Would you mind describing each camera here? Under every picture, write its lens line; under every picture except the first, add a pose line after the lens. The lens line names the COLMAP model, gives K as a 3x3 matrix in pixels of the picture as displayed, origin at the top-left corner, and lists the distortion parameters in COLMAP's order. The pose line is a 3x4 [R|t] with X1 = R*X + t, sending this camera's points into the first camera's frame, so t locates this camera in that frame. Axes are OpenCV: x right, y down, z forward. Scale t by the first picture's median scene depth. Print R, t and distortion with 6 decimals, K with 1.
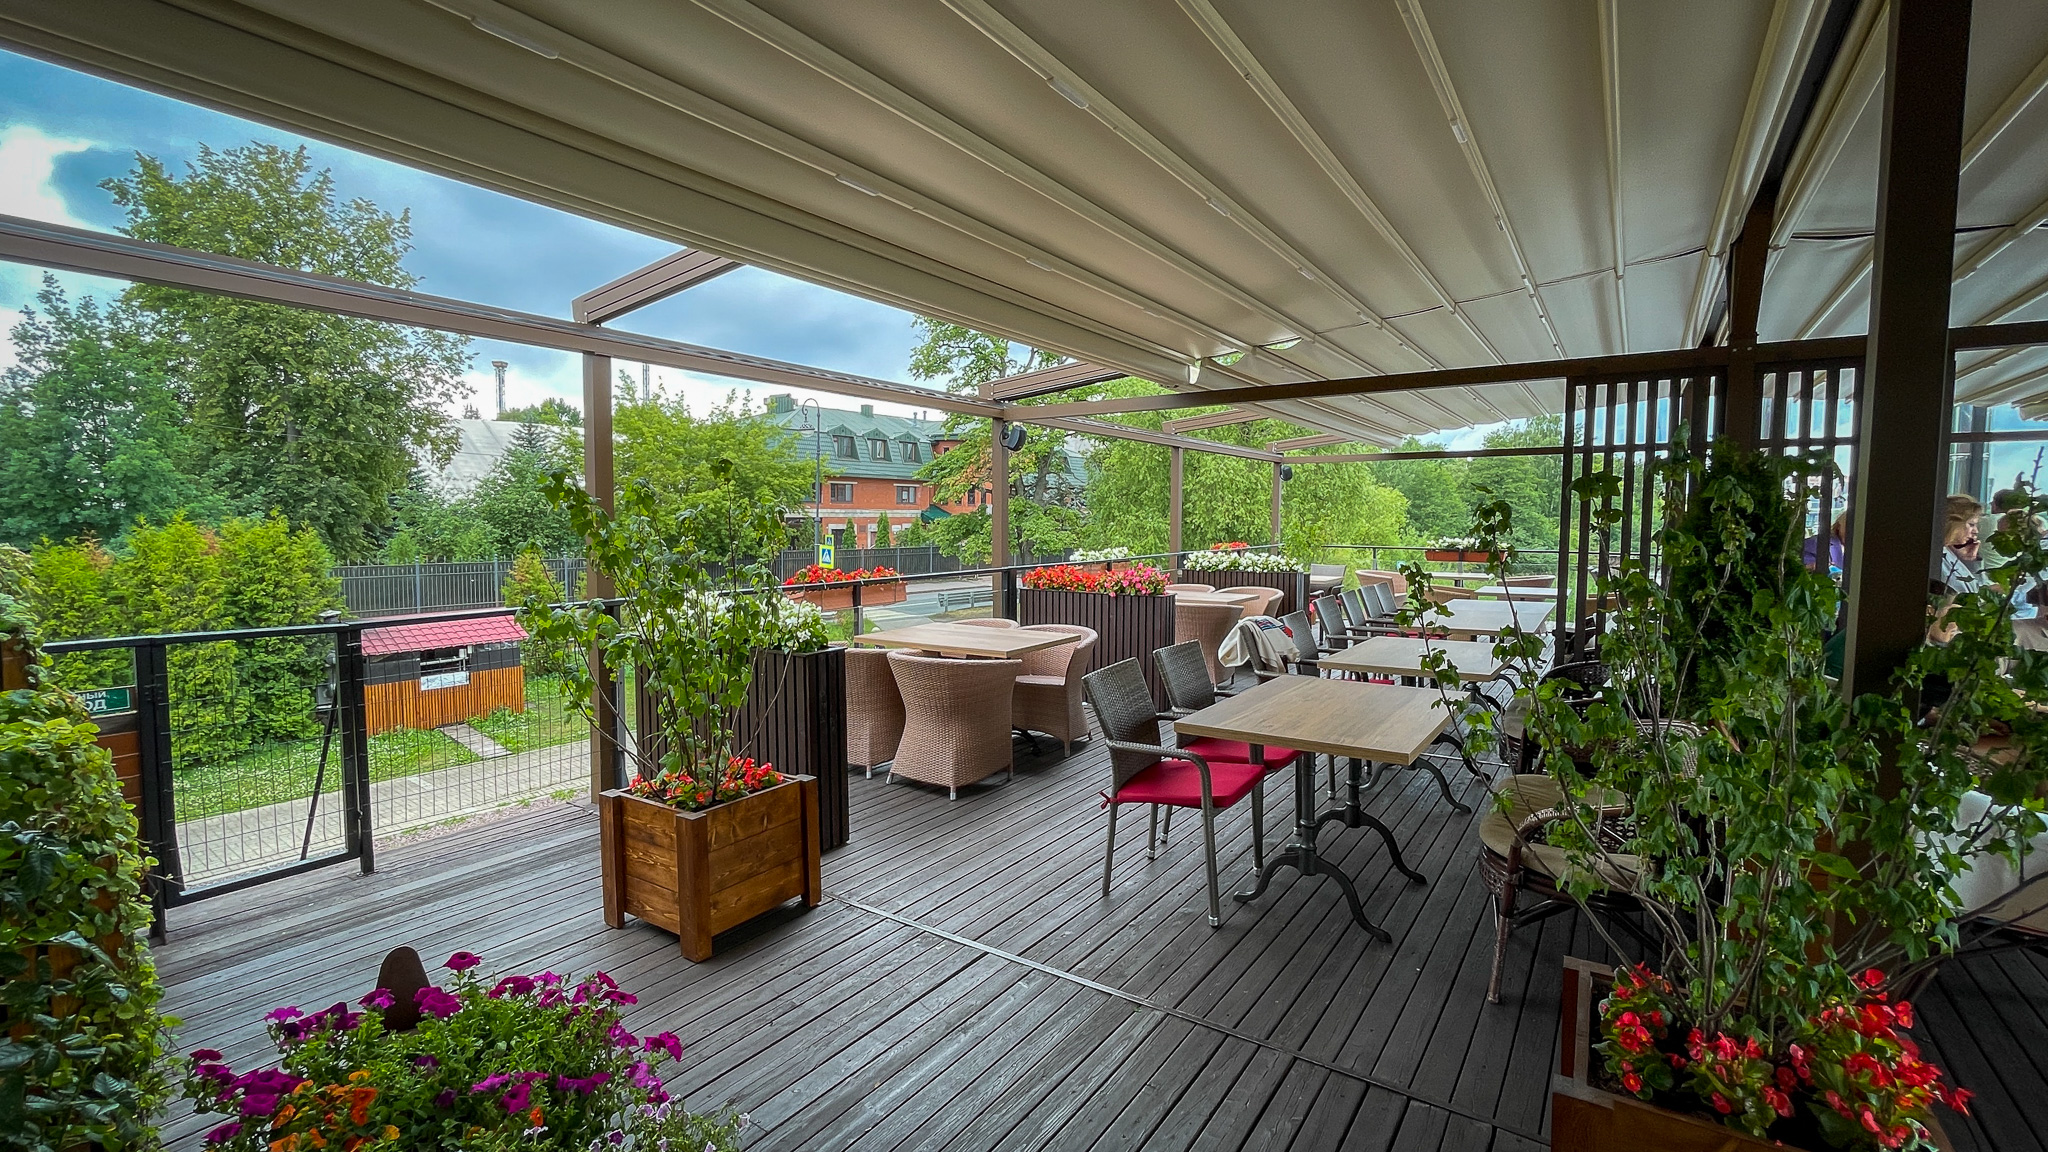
lens RADIAL K [[847.9, 0, 1015.5], [0, 847.9, 576.0], [0, 0, 1]] dist [-0.001586, -0.000400]
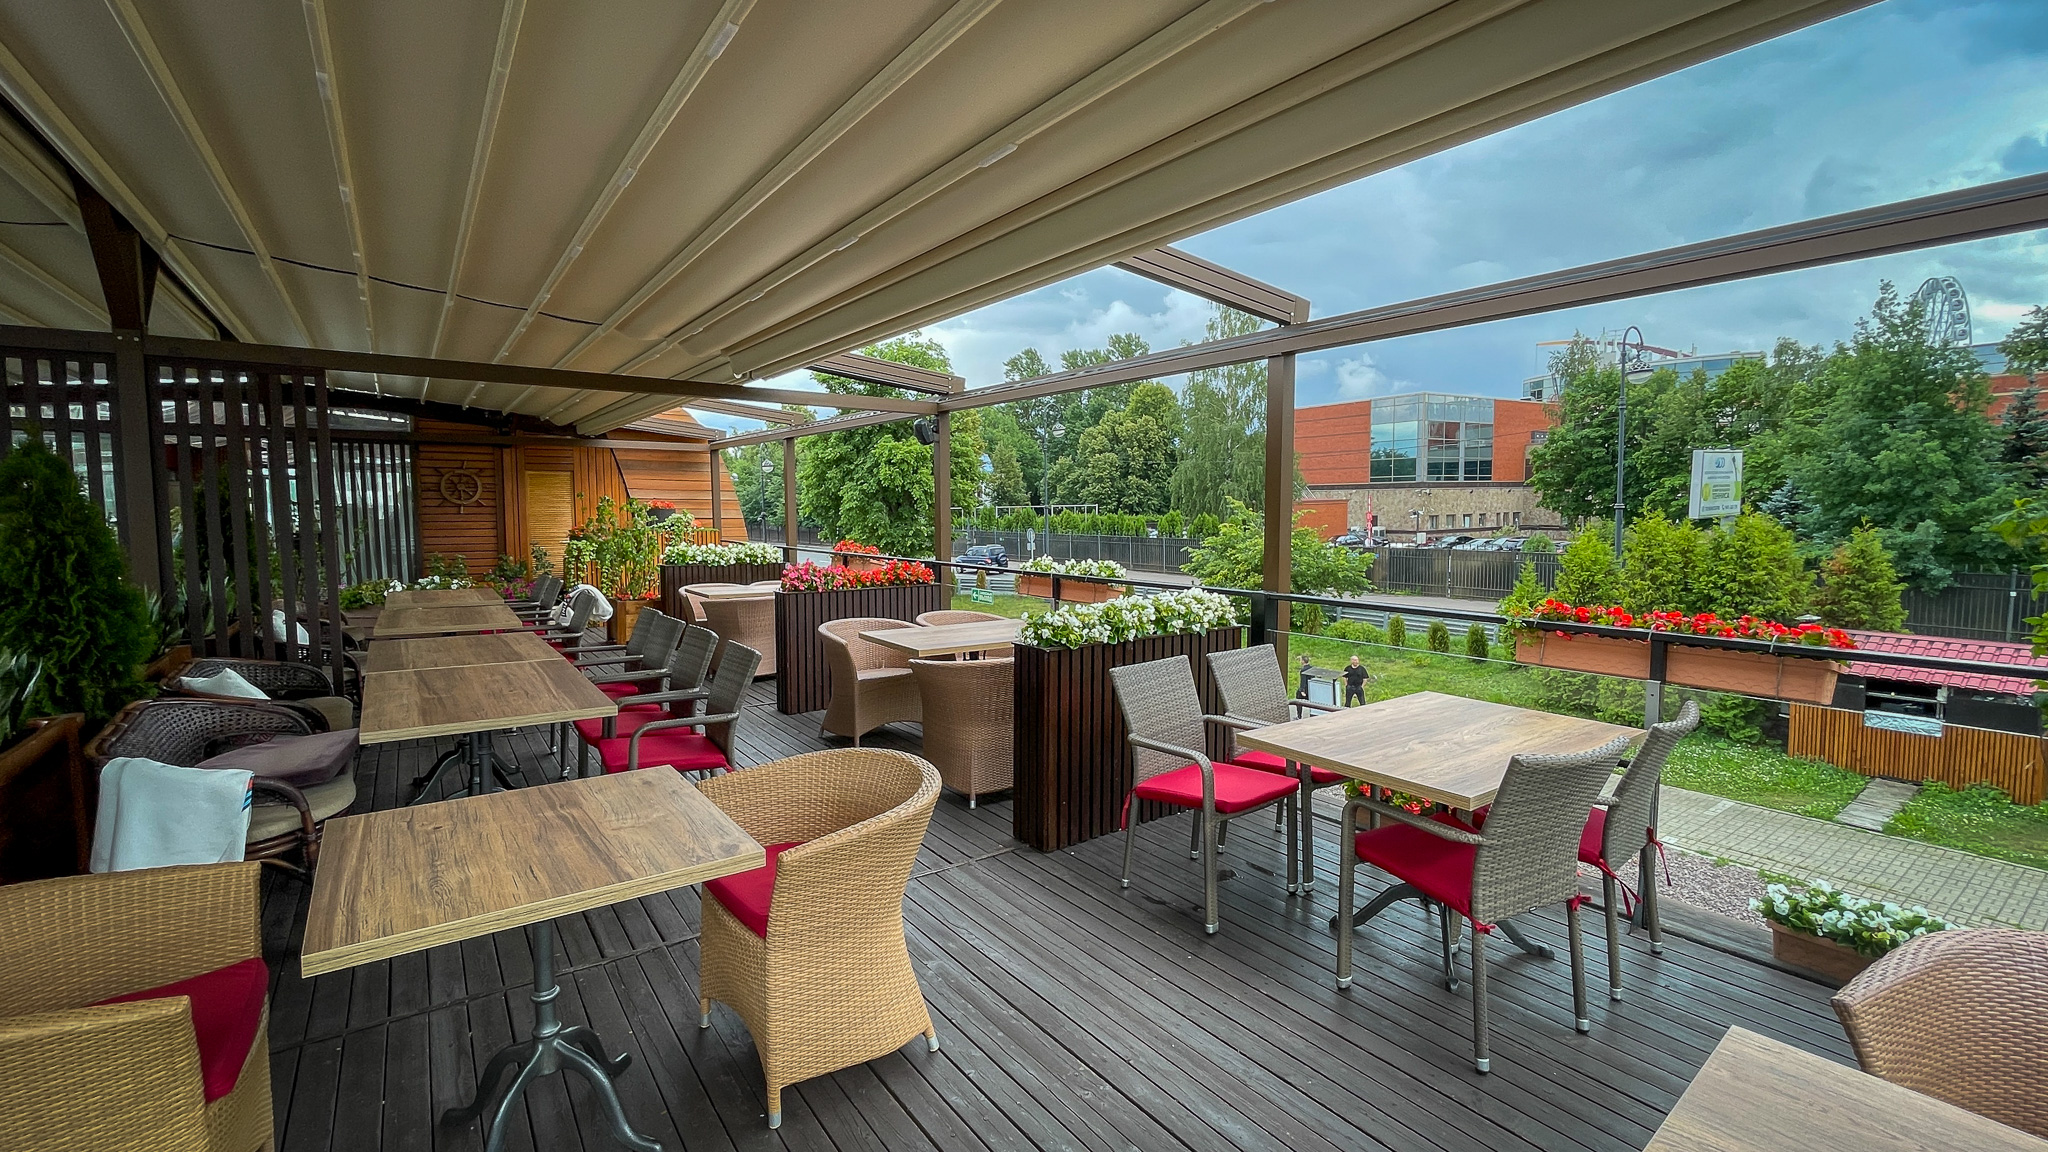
lens RADIAL K [[835.8, 0, 1024.0], [0, 835.8, 576.0], [0, 0, 1]] dist [0.000560, 0.000009]
pose [[-0.290543, 0.075938, -0.953844, 0.274389], [-0.070006, 0.992487, 0.100338, -0.029923], [0.954297, 0.095928, -0.283045, 0.424949]]
